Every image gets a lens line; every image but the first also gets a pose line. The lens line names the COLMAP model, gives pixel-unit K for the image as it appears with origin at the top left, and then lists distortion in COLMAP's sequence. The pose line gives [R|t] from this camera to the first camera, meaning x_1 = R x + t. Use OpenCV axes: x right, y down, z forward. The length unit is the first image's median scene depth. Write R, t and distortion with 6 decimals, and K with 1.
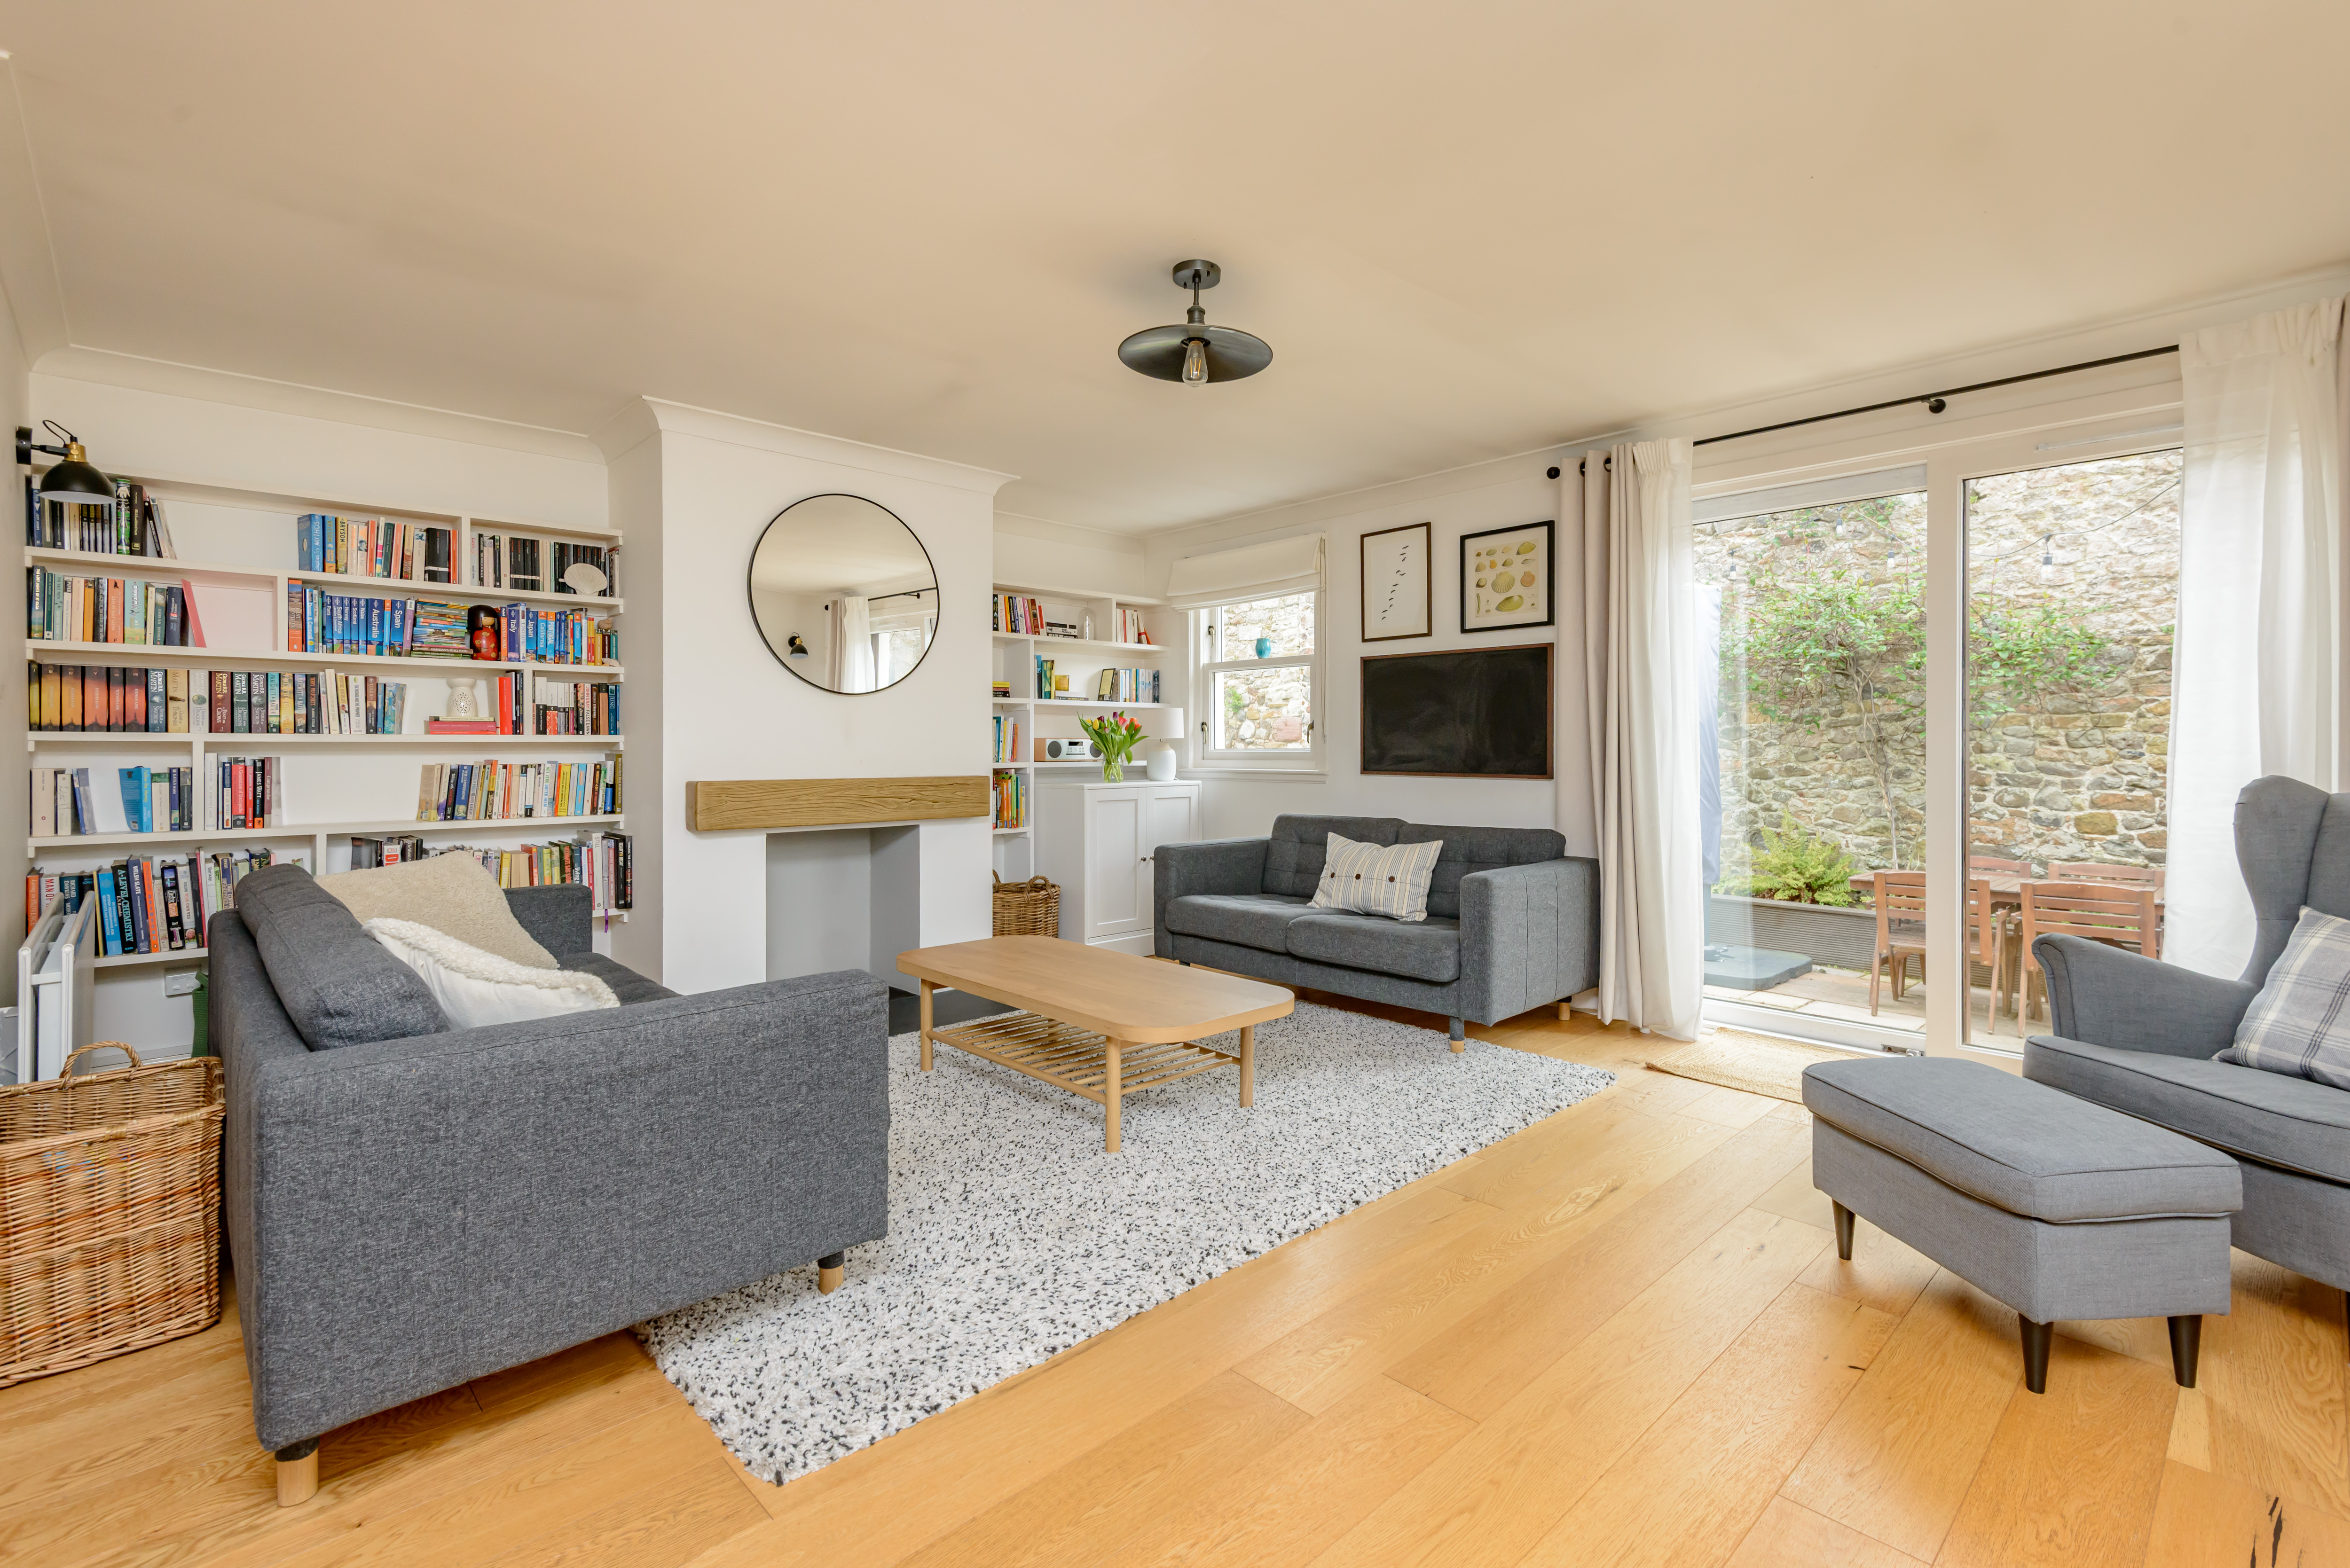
lens RADIAL K [[1077.0, 0, 1181.2], [0, 1077.0, 762.3], [0, 0, 1]] dist [0.031610, 0.000063]
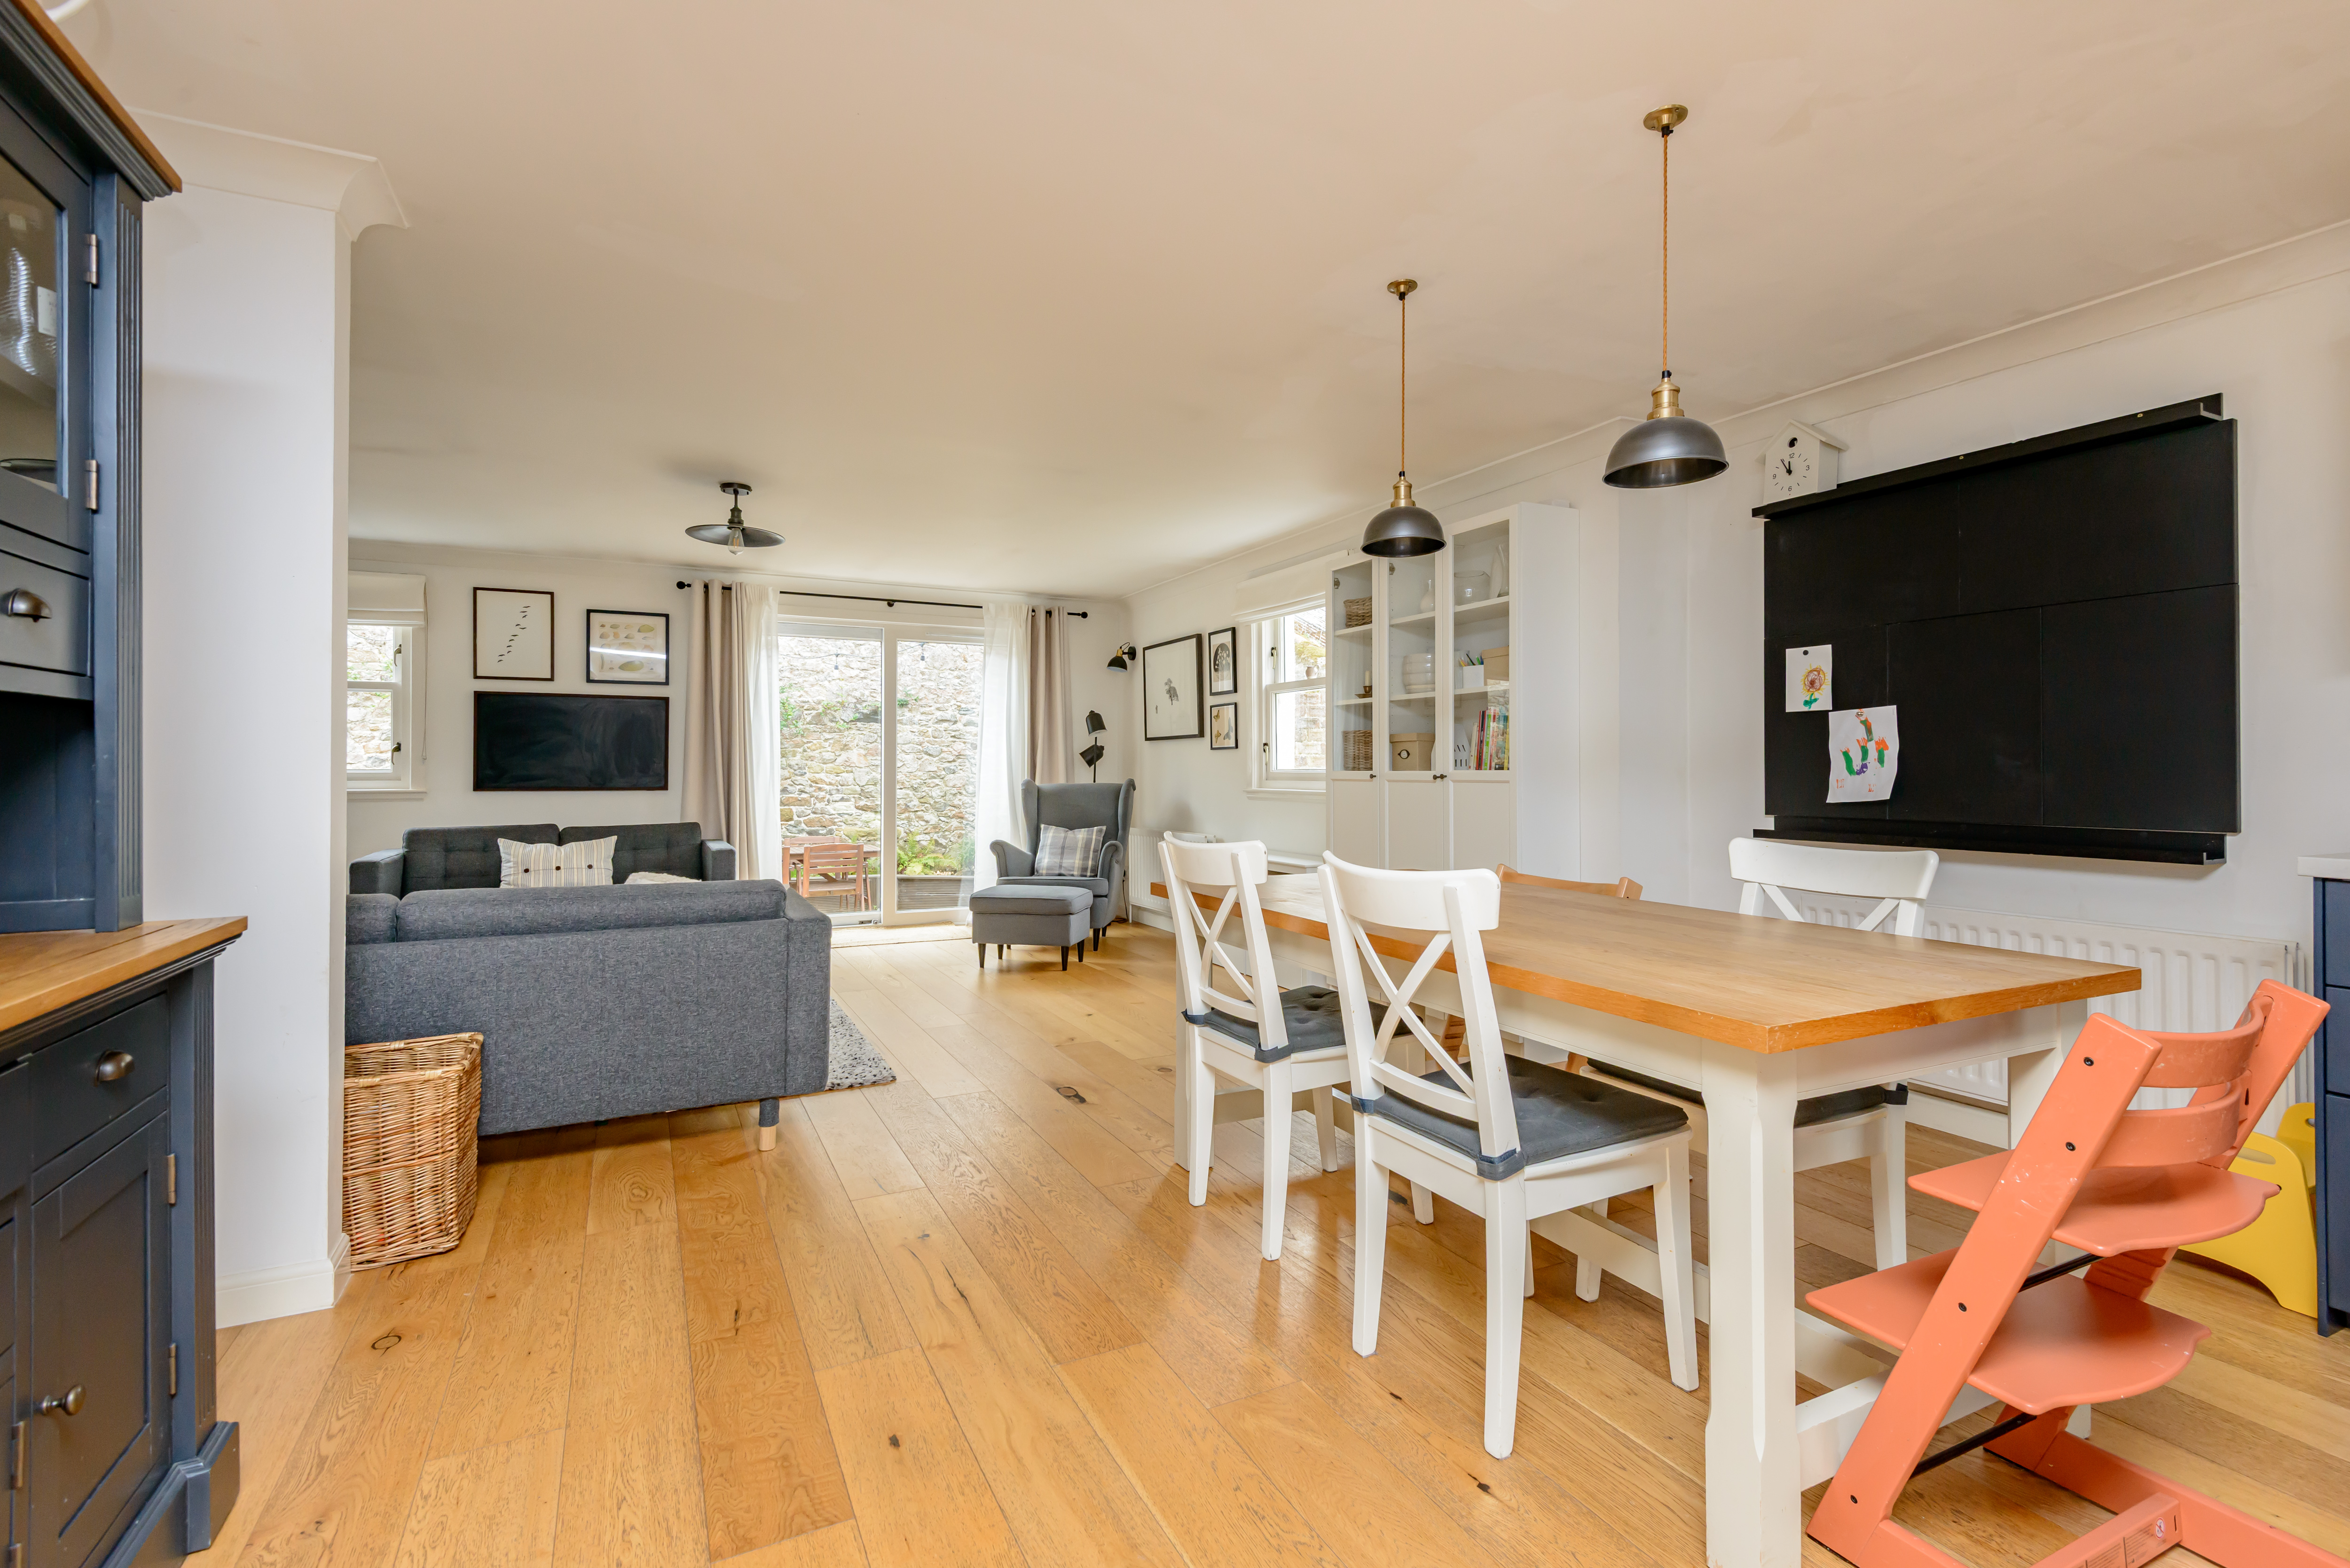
lens RADIAL K [[1077.0, 0, 1181.2], [0, 1077.0, 762.3], [0, 0, 1]] dist [0.031610, 0.000063]
pose [[0.290077, 0.006931, 0.956978, -0.803632], [0.012902, 0.999855, -0.011152, 0.003146], [-0.956916, 0.015582, 0.289945, -0.084226]]
